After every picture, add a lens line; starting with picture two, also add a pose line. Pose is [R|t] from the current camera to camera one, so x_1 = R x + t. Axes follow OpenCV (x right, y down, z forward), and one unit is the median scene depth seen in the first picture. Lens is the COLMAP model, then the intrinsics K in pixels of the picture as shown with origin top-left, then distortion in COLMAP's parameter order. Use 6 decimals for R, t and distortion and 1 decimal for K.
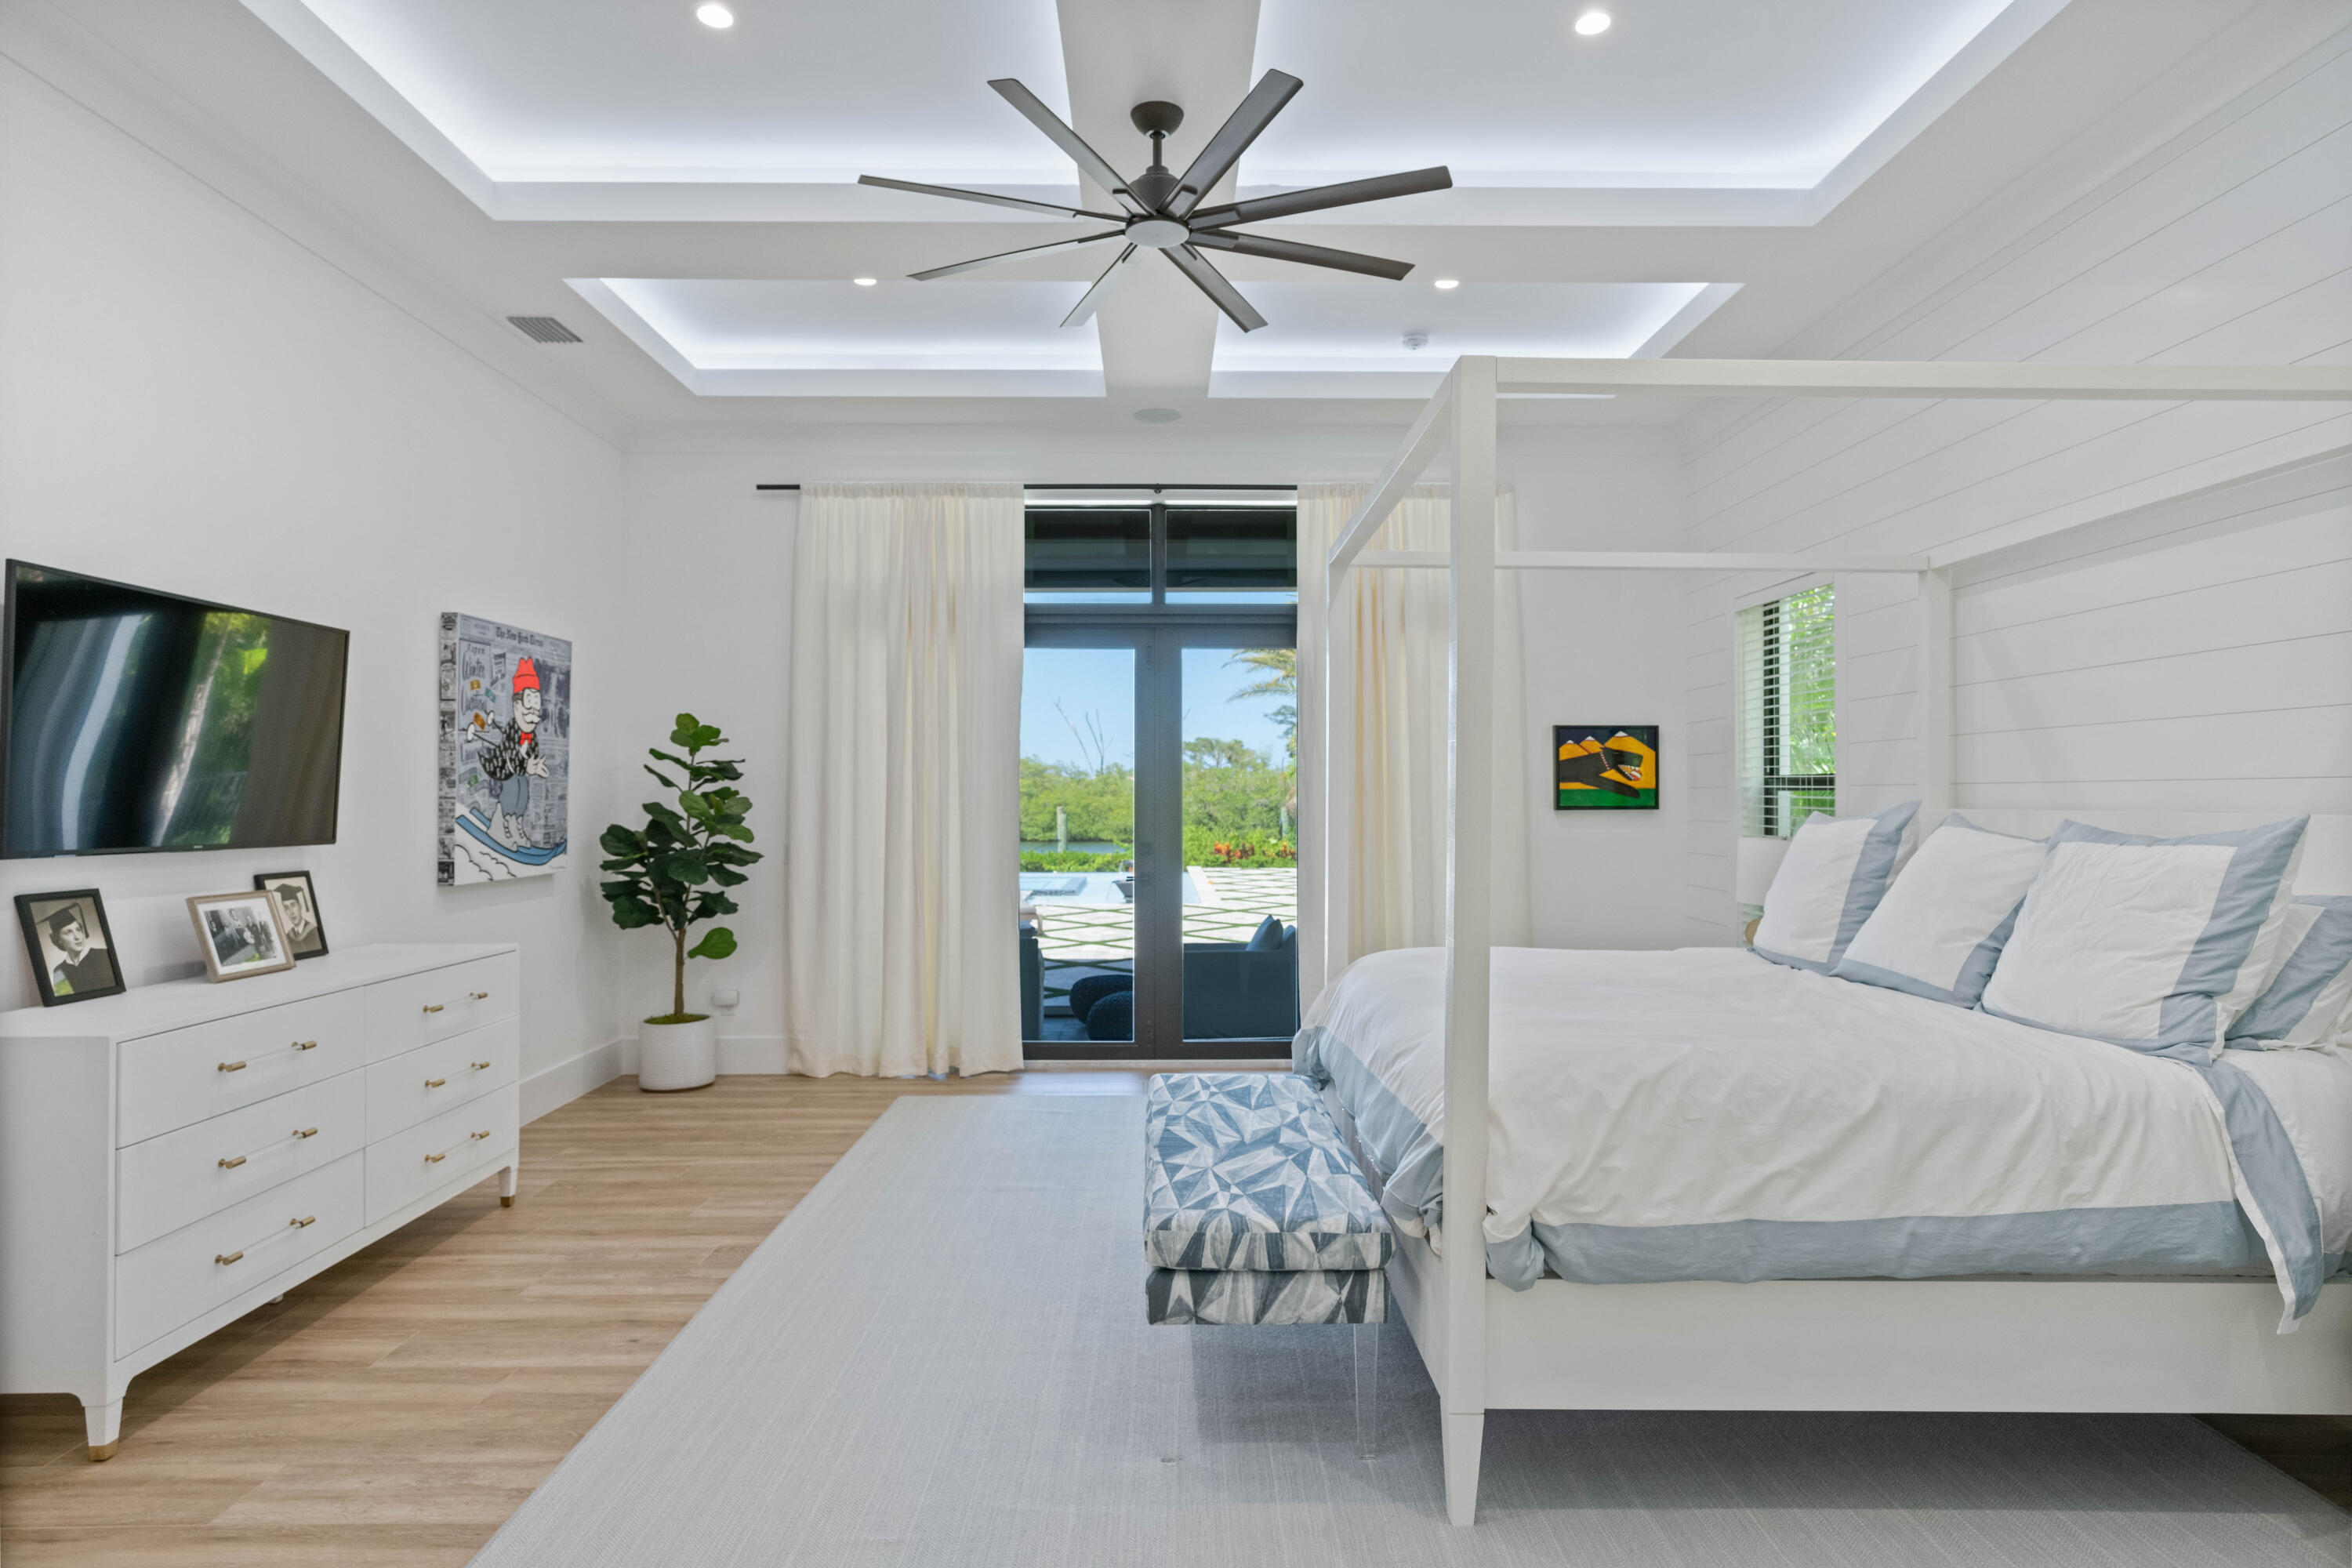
lens RADIAL K [[1264.4, 0, 1174.2], [0, 1264.4, 785.7], [0, 0, 1]] dist [0.000674, 0.000018]
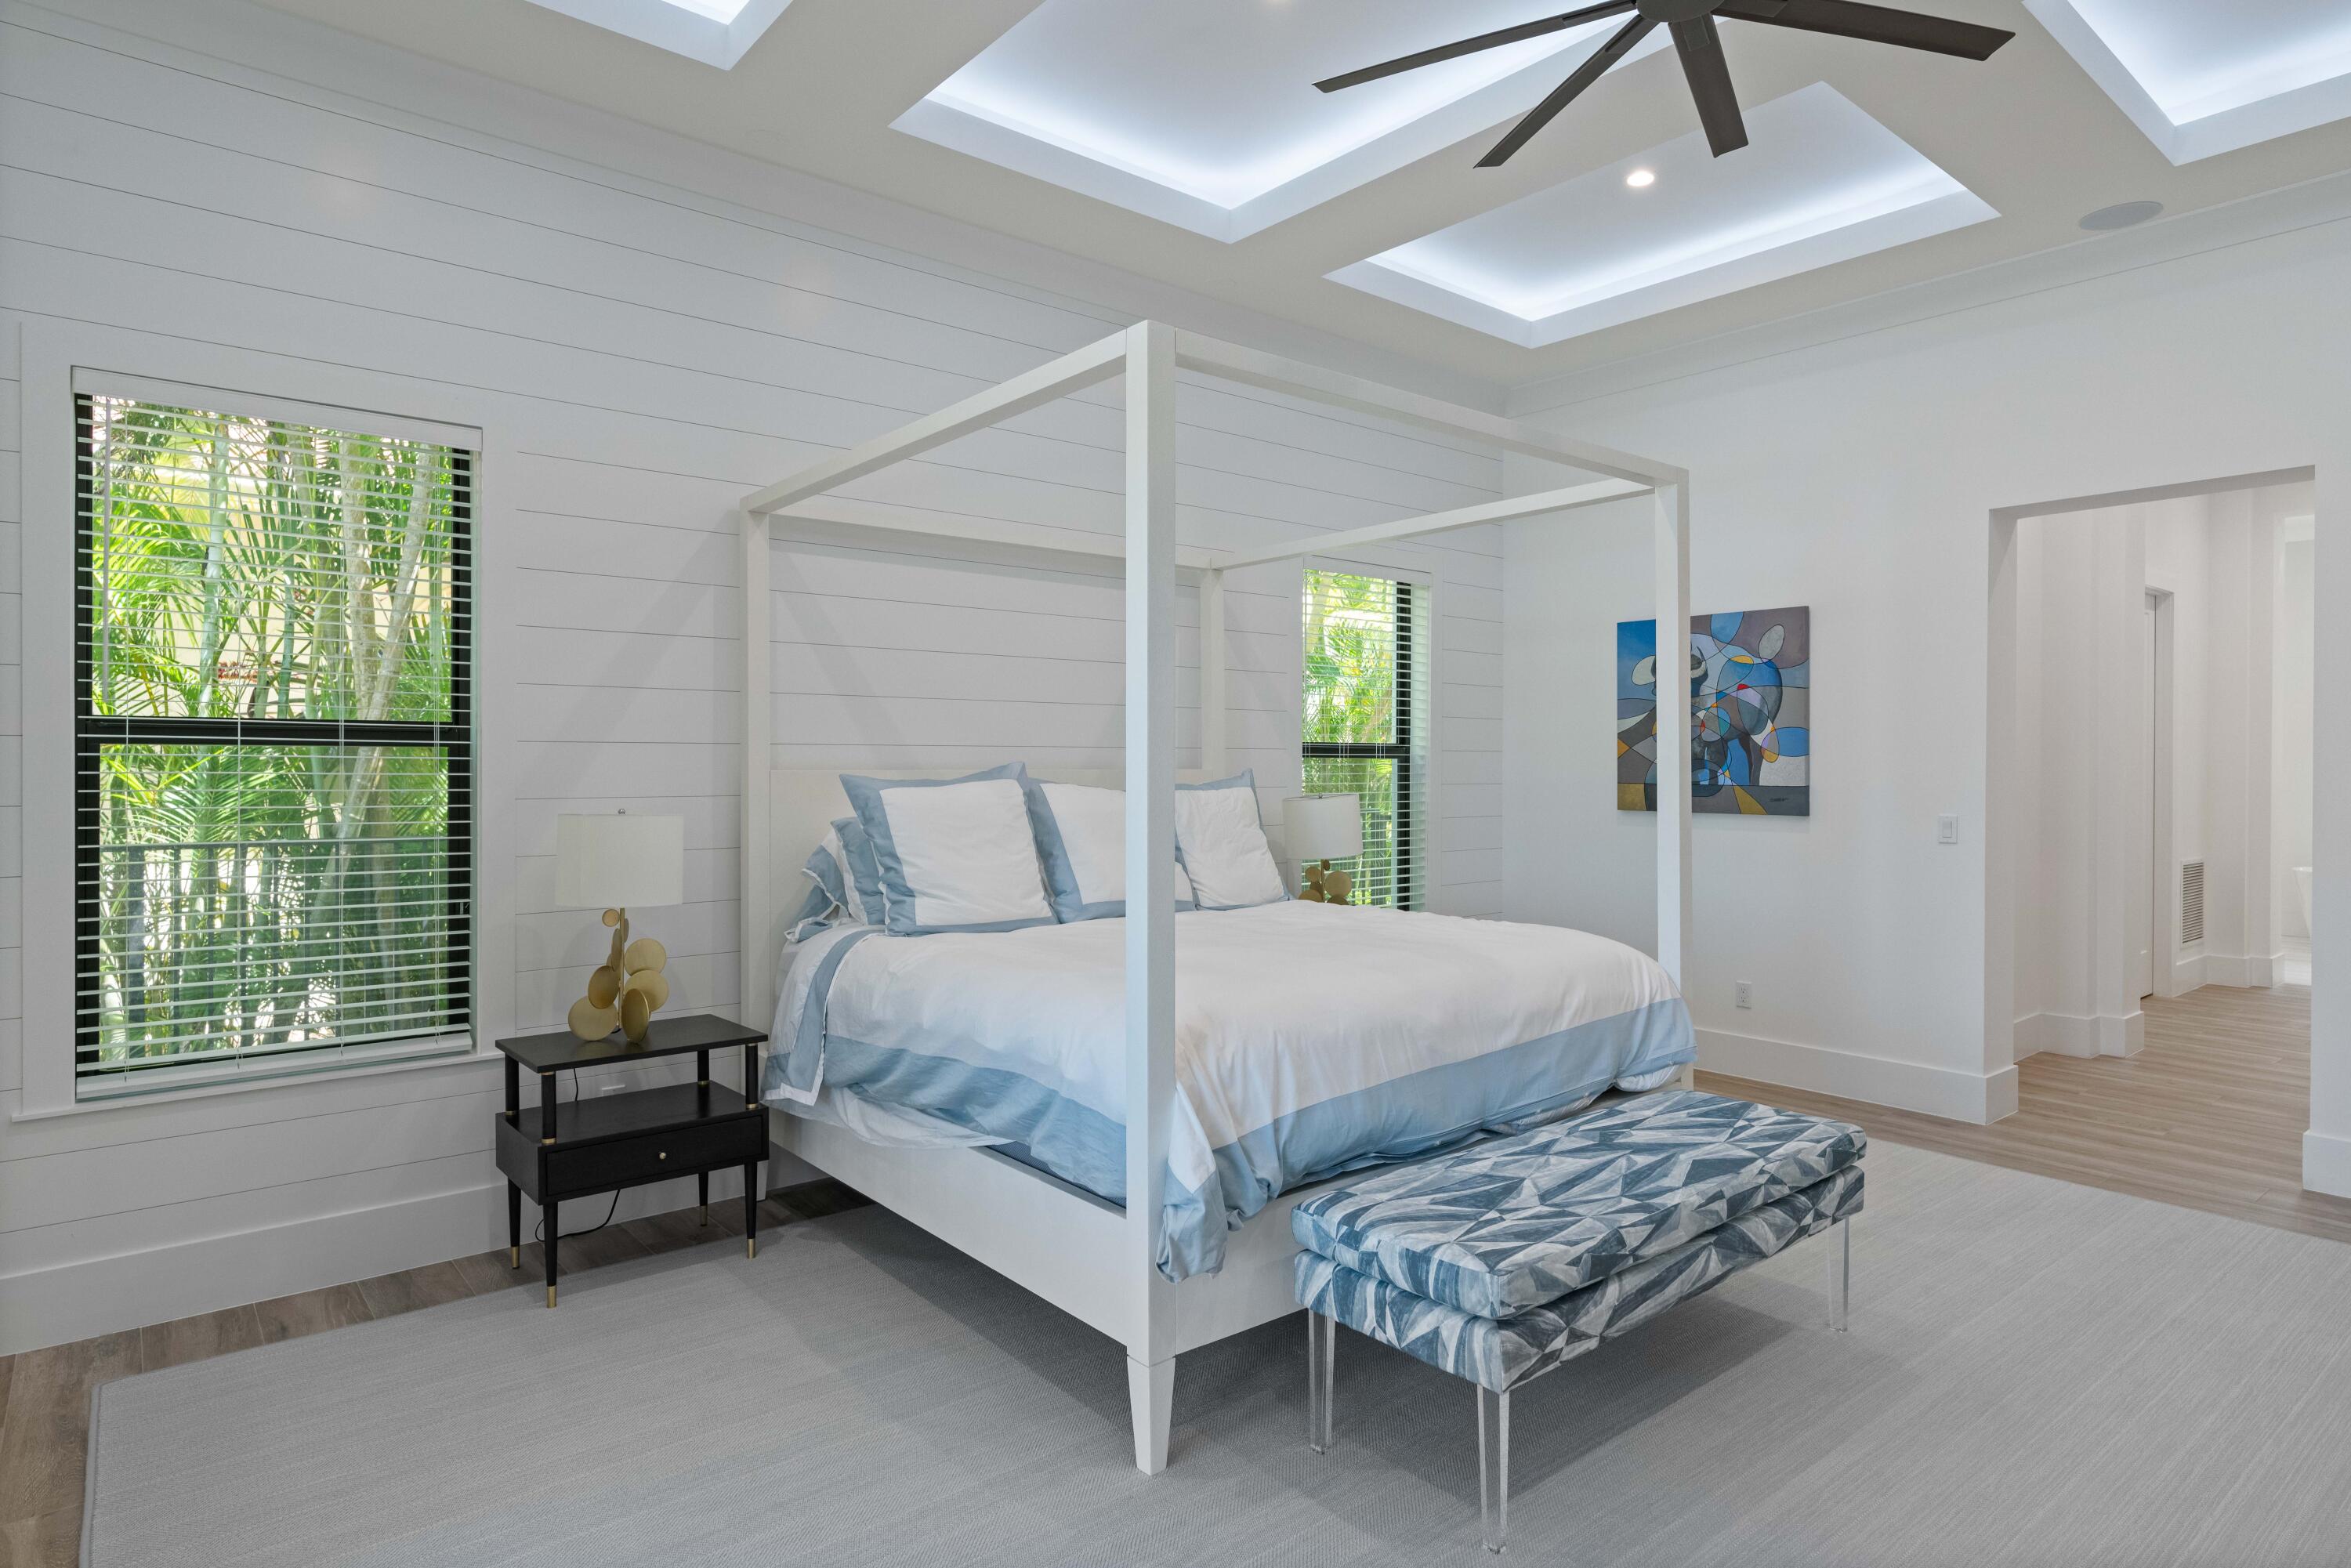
lens RADIAL K [[1263.8, 0, 1175.3], [0, 1263.8, 781.5], [0, 0, 1]] dist [0.000674, 0.000018]
pose [[-0.615323, -0.002850, 0.788270, -0.484404], [-0.006301, 0.999979, -0.001302, 0.032967], [-0.788250, -0.005768, -0.615328, 1.680161]]
